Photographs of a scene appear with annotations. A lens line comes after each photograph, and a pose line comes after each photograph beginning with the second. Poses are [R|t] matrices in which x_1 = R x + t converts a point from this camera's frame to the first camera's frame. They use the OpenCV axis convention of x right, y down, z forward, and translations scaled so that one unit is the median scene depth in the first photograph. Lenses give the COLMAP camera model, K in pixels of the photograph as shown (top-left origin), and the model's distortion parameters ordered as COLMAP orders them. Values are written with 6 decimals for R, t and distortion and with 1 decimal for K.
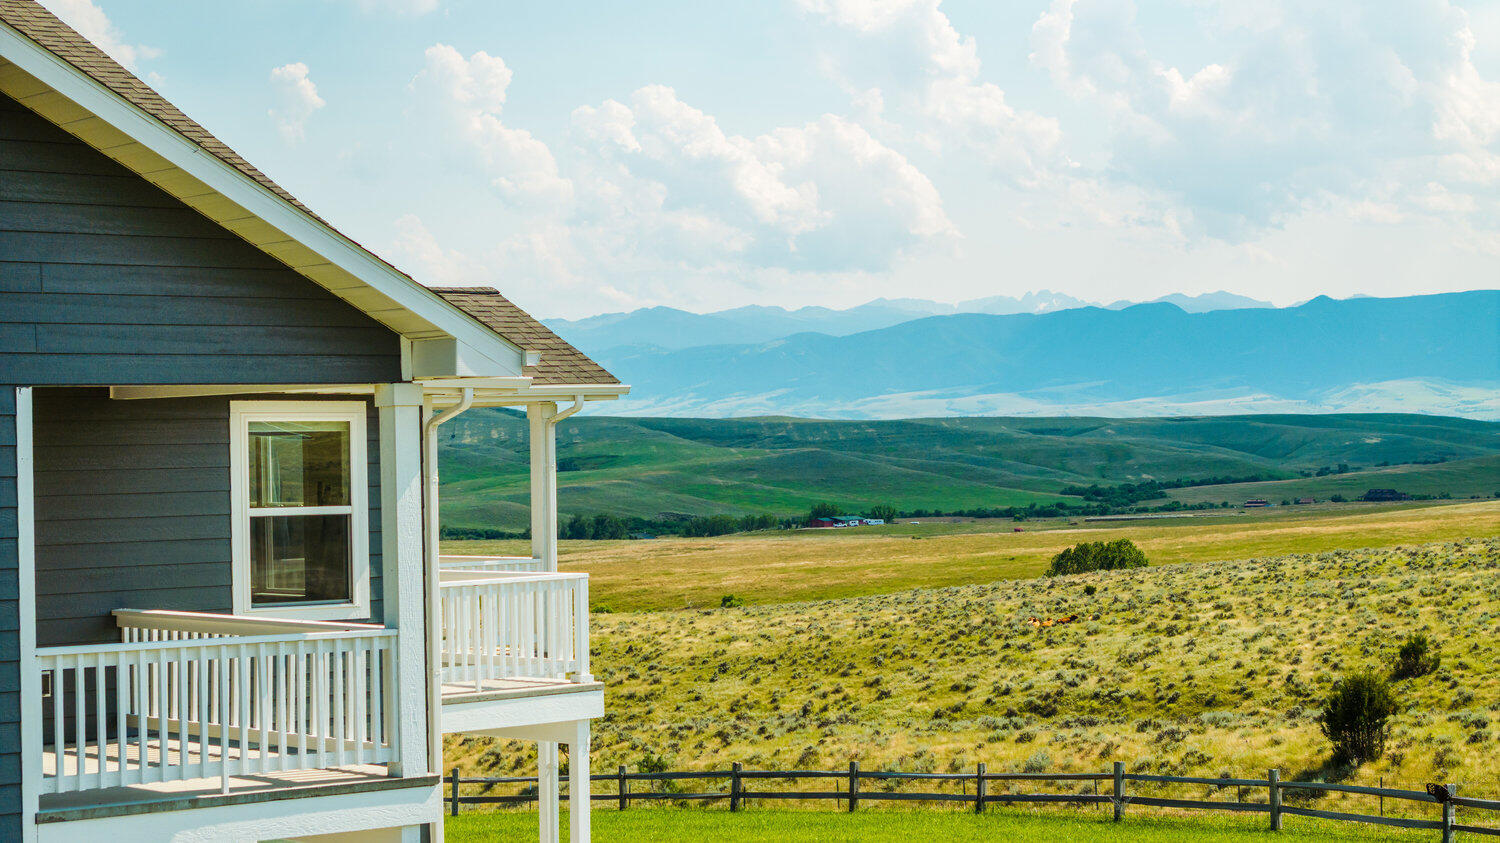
lens RADIAL K [[3041.6, 0, 750.0], [0, 3041.6, 421.5], [0, 0, 1]] dist [-0.253761, 1.600596]
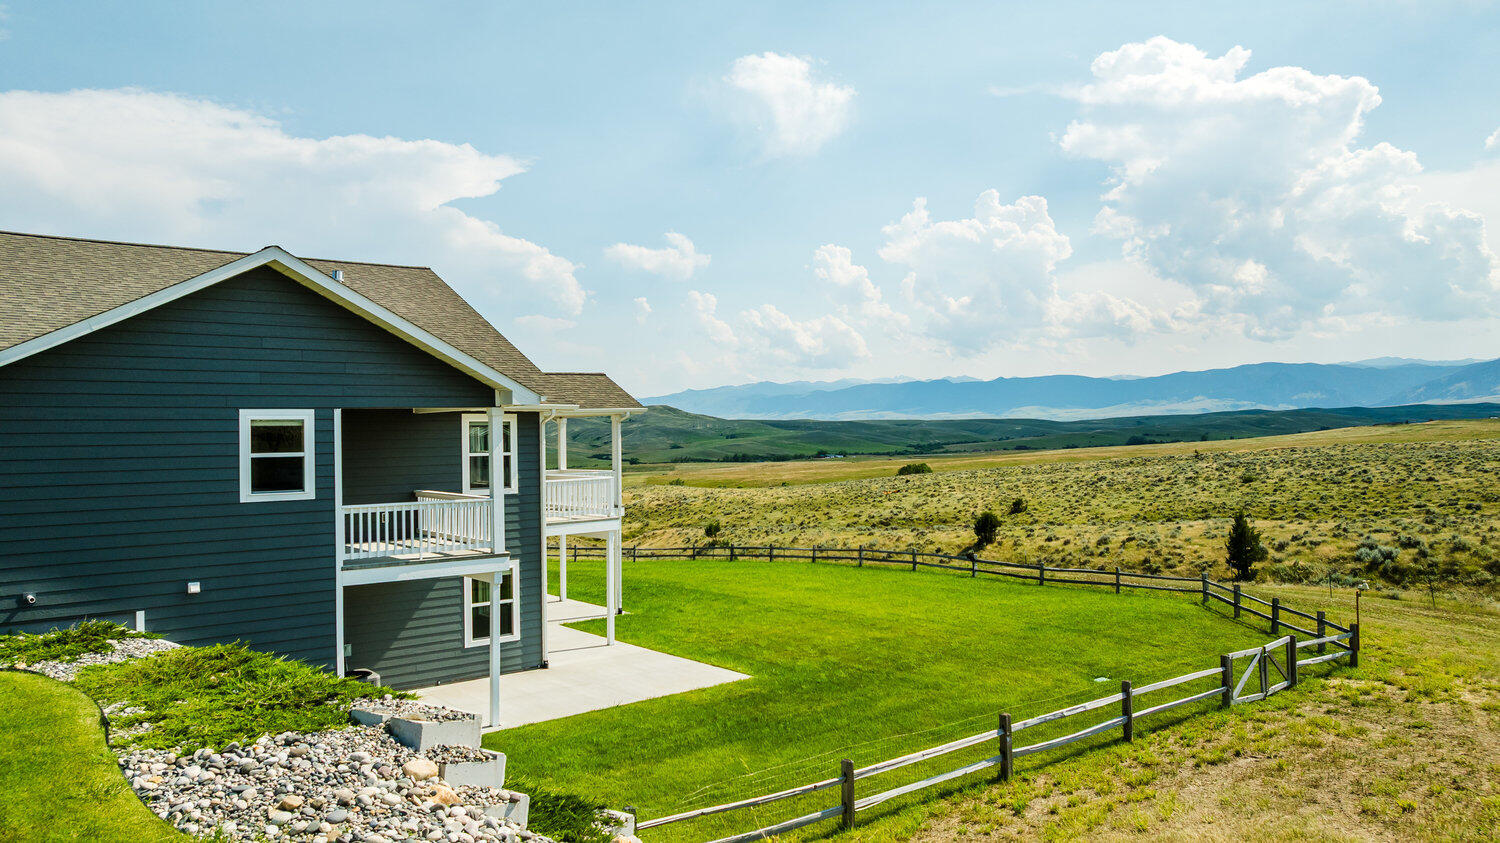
lens RADIAL K [[1060.8, 0, 750.0], [0, 1060.8, 421.5], [0, 0, 1]] dist [-0.046464, 0.051058]
pose [[0.998919, 0.001137, -0.046475, 0.014967], [-0.001129, 0.999999, 0.000189, -0.000045], [0.046475, -0.000136, 0.998919, 0.006565]]
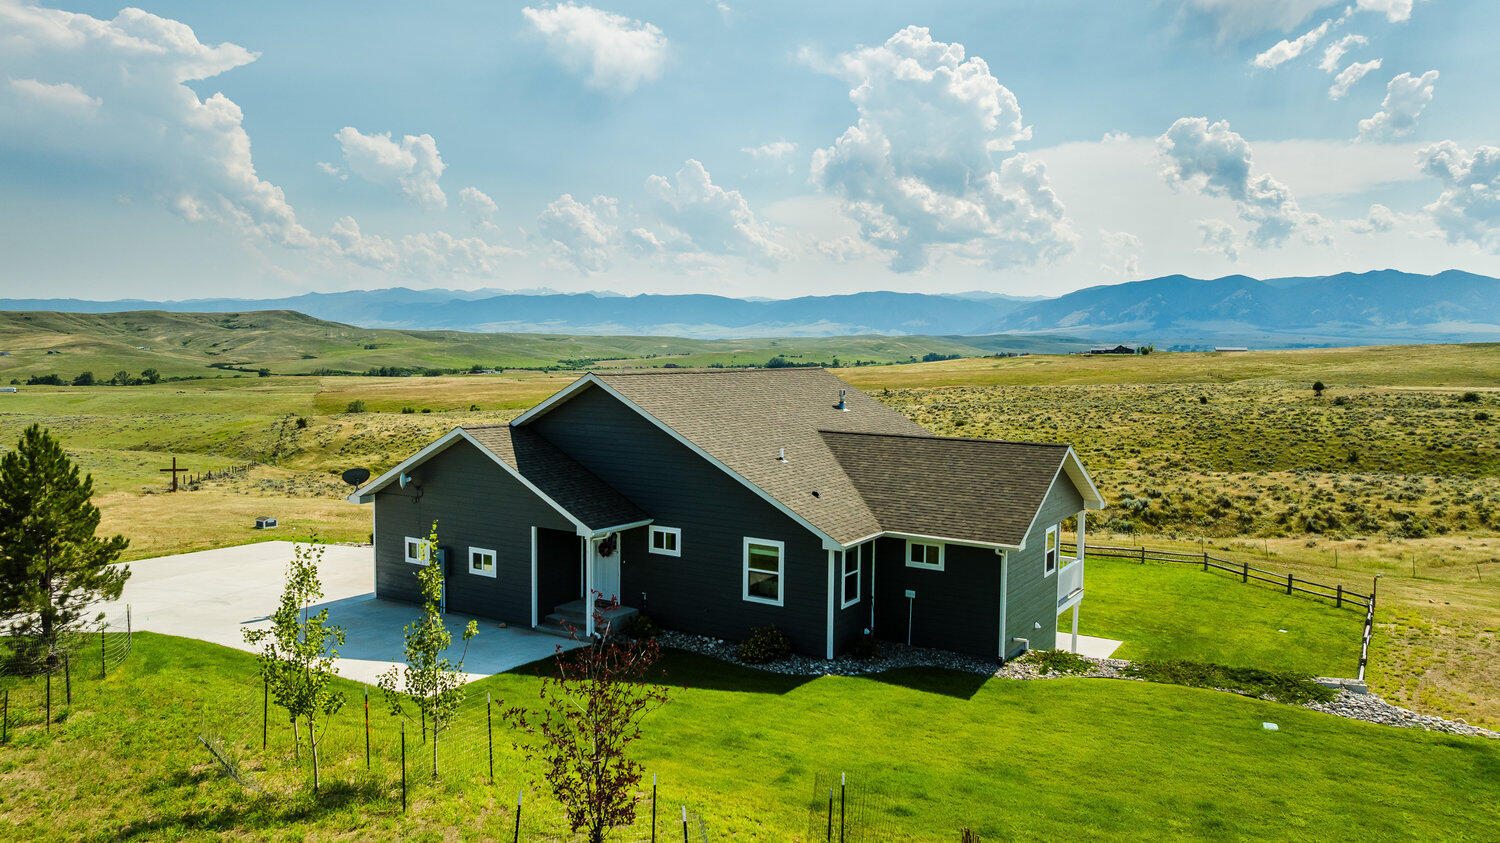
lens RADIAL K [[1060.8, 0, 750.0], [0, 1060.8, 421.5], [0, 0, 1]] dist [-0.046464, 0.051058]
pose [[0.957192, 0.008429, 0.289330, -0.080474], [-0.031990, 0.996533, 0.076799, -0.020130], [-0.287679, -0.082767, 0.954144, -0.033501]]
